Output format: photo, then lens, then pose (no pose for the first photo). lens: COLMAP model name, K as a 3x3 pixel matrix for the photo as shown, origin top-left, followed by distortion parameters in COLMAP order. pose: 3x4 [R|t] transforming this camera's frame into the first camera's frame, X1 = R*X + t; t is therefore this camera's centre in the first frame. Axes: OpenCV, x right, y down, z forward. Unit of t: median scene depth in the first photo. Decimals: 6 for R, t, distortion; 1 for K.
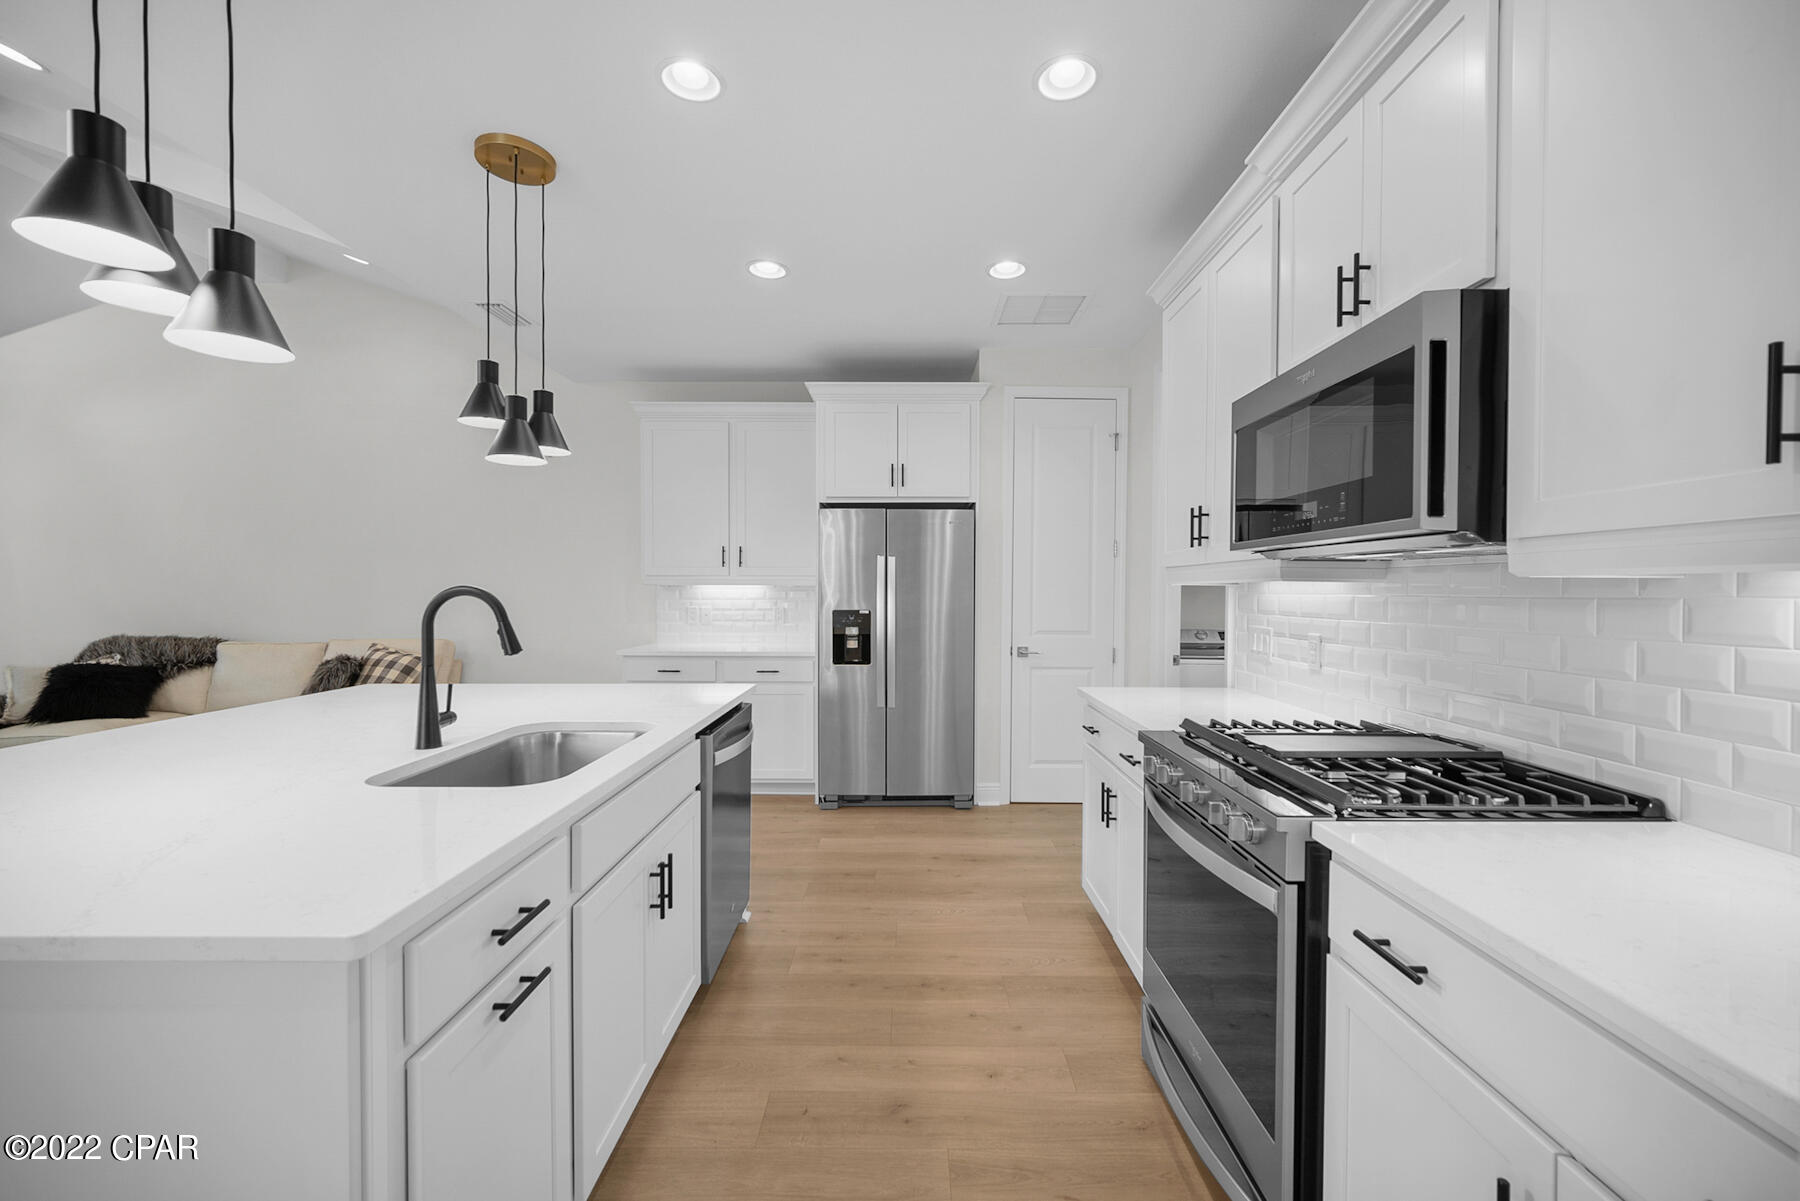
lens RADIAL K [[731.3, 0, 911.7], [0, 731.3, 591.9], [0, 0, 1]] dist [0.000406, 0.000100]
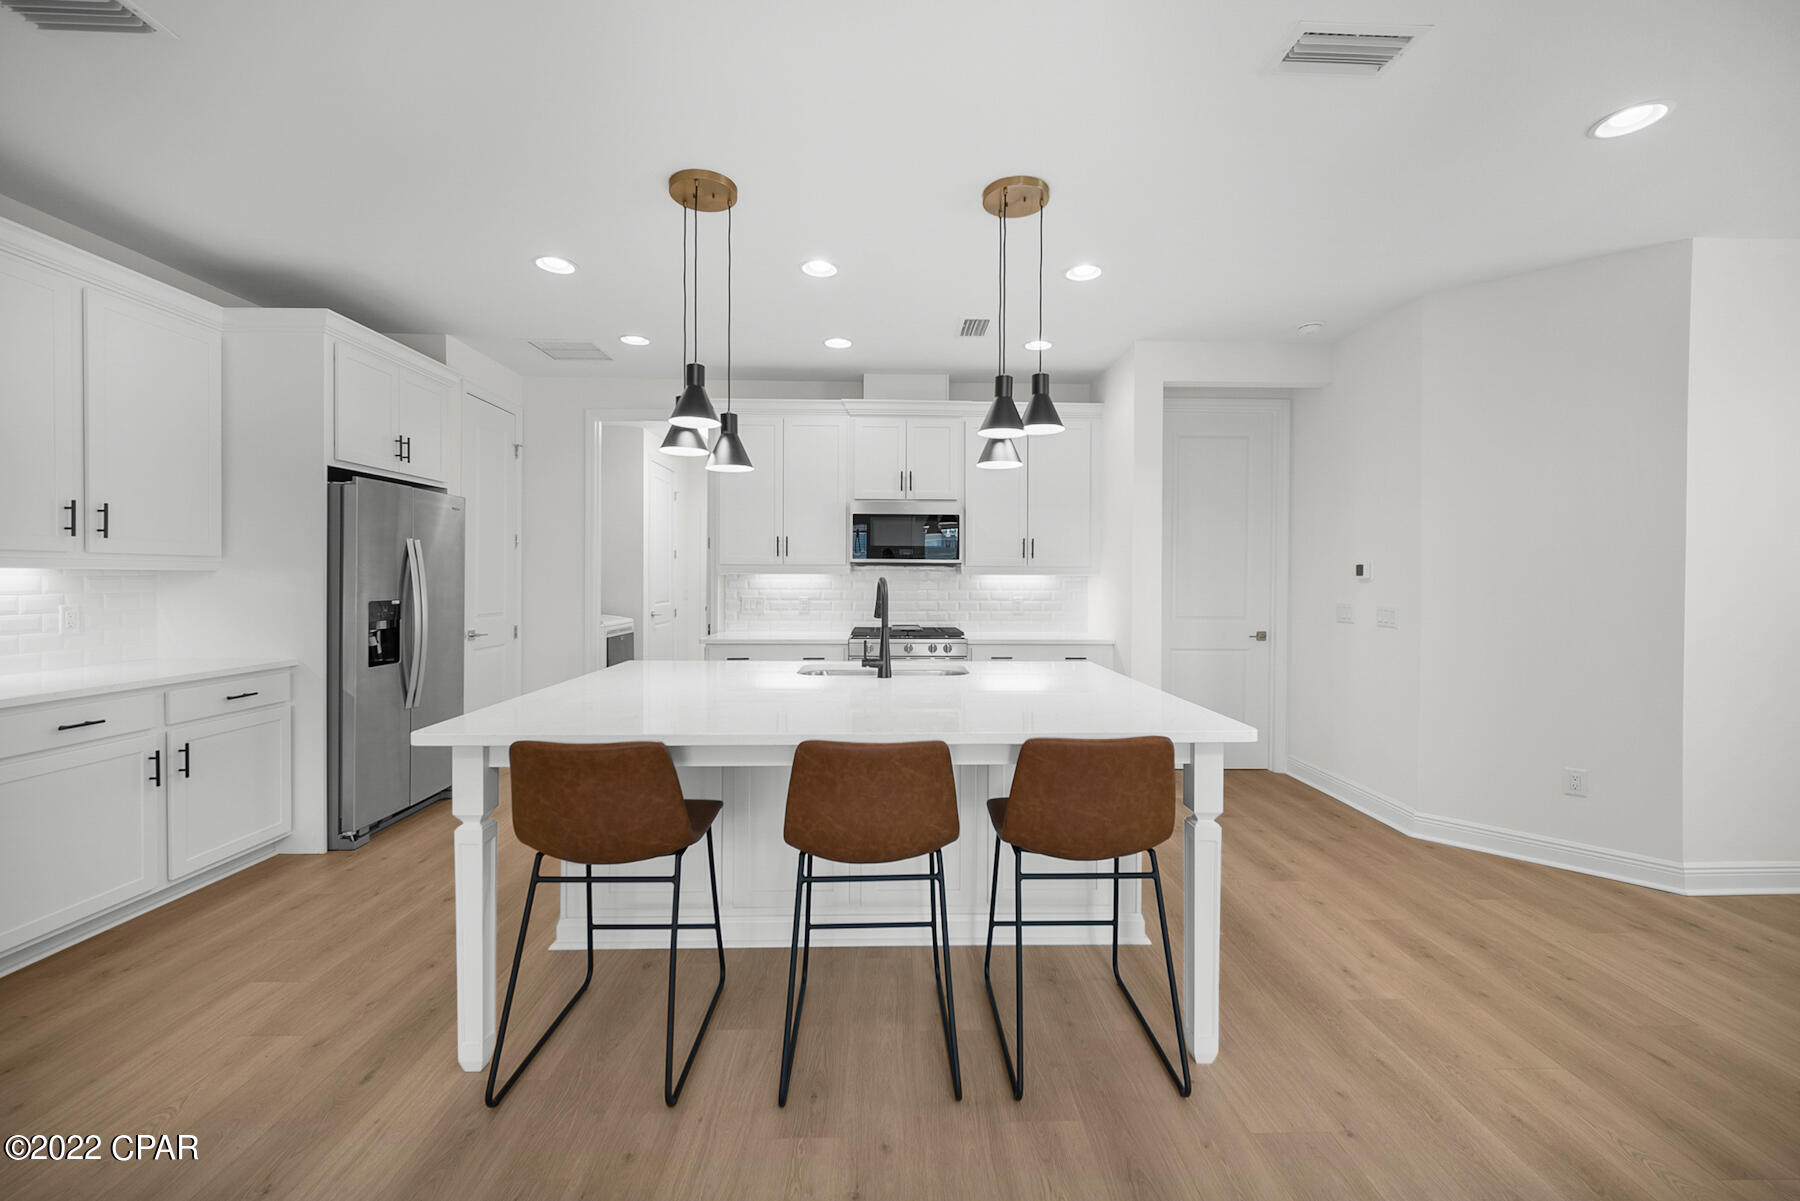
lens RADIAL K [[716.2, 0, 900.7], [0, 716.2, 583.9], [0, 0, 1]] dist [-0.002852, -0.000323]
pose [[-0.020224, -0.012146, 0.999722, -1.584905], [-0.001558, 0.999925, 0.012117, -0.009681], [-0.999794, -0.001313, -0.020242, 0.709979]]
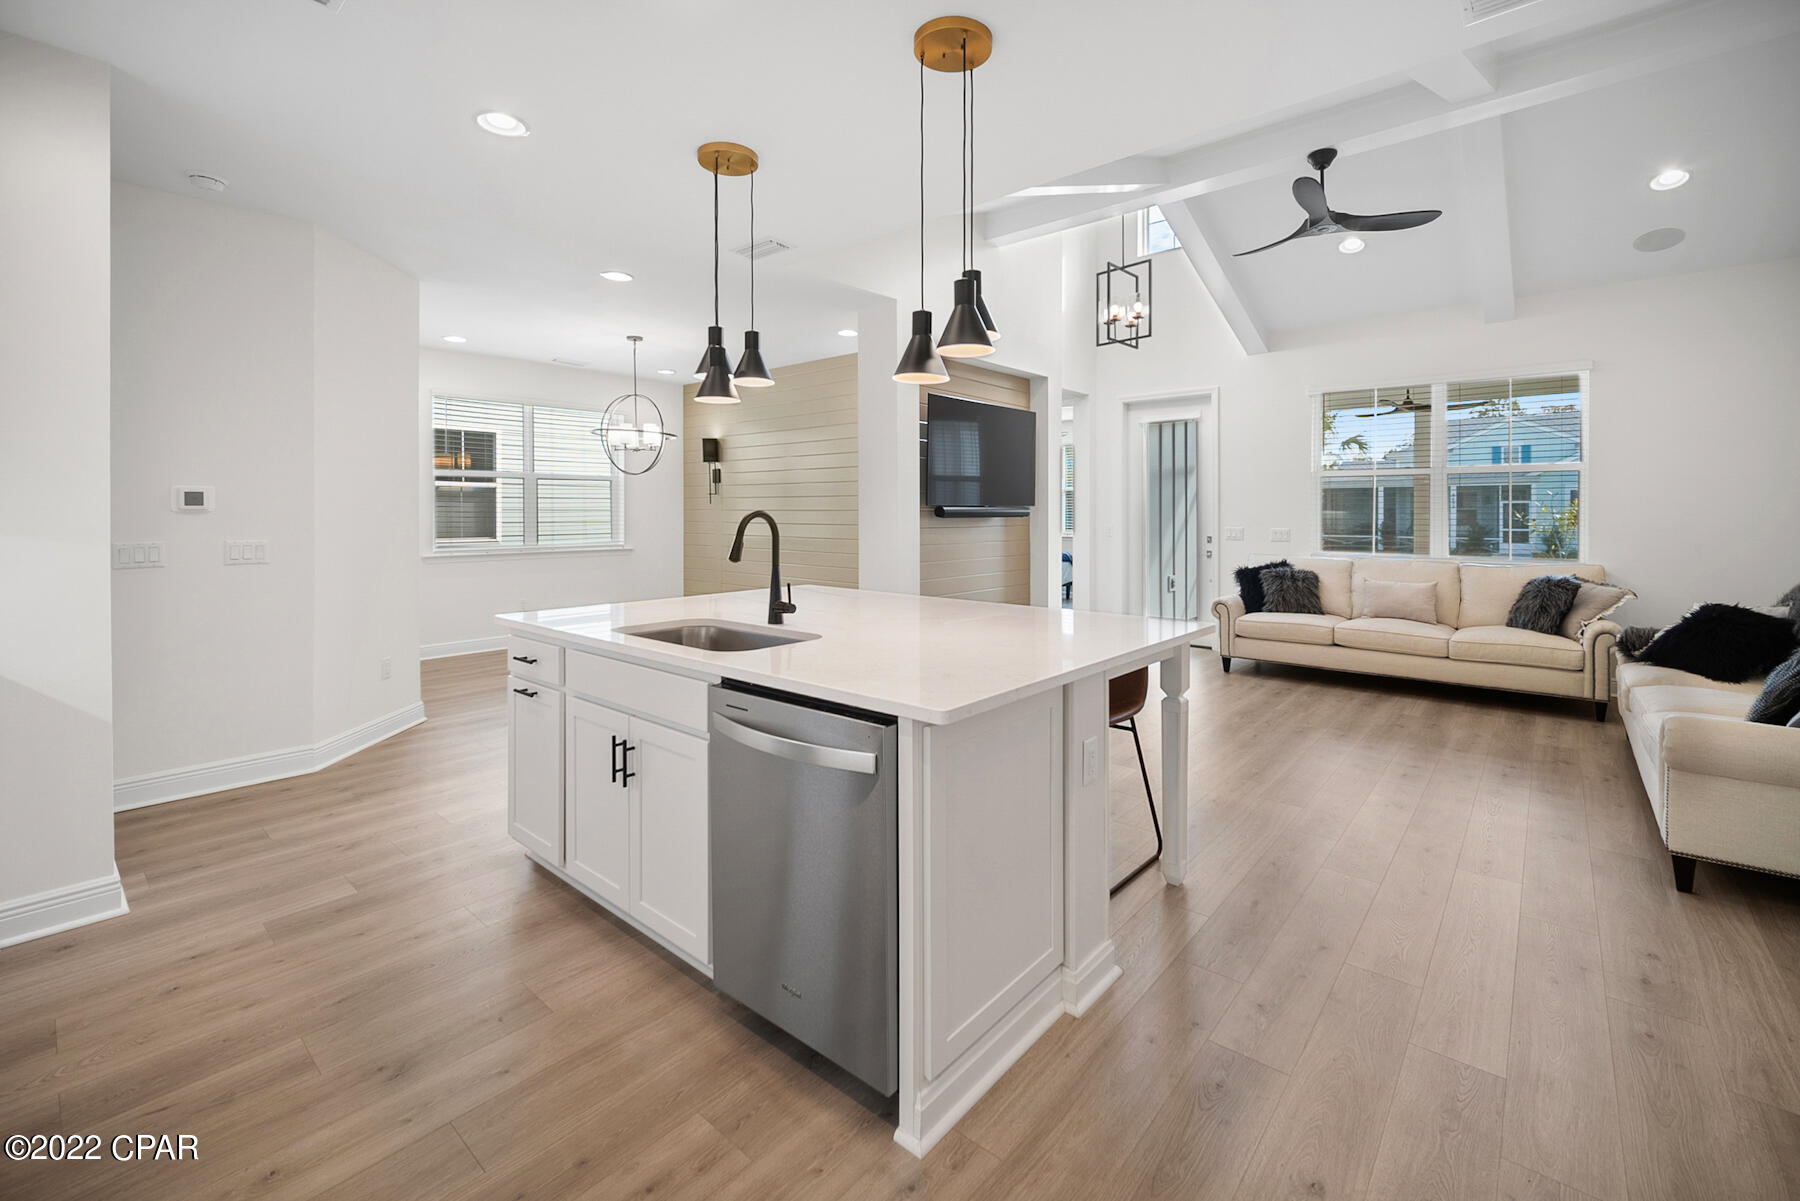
lens RADIAL K [[758.3, 0, 913.5], [0, 758.3, 506.9], [0, 0, 1]] dist [-0.001895, -0.000315]
pose [[-0.648189, -0.008795, -0.761428, 0.214091], [-0.005986, 0.999961, -0.006455, -0.005629], [0.761456, 0.000374, -0.648217, 1.543864]]
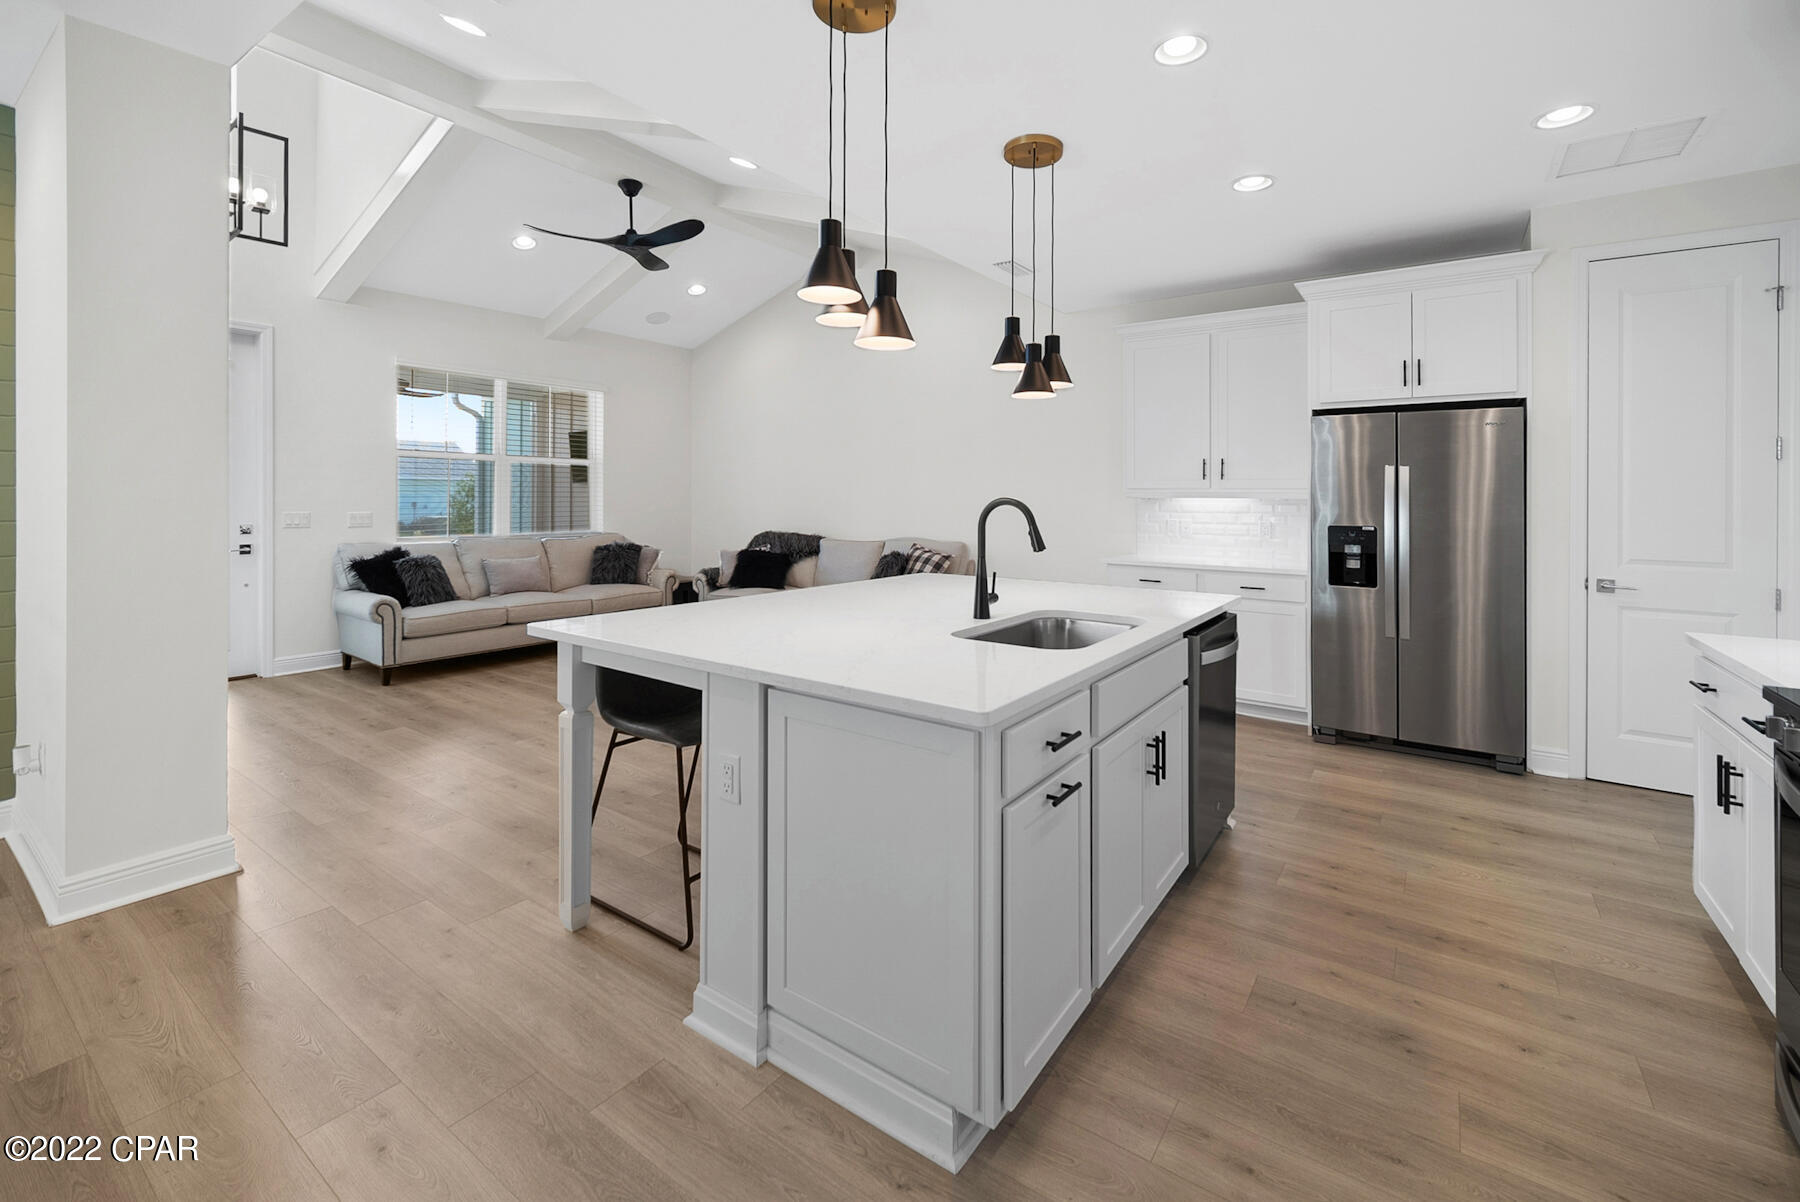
lens RADIAL K [[769.6, 0, 908.3], [0, 769.6, 486.4], [0, 0, 1]] dist [-0.000999, -0.000092]
pose [[0.817840, -0.004633, -0.575427, 0.028661], [-0.009333, 0.999729, -0.021315, 0.001944], [0.575370, 0.022802, 0.817575, -0.165927]]
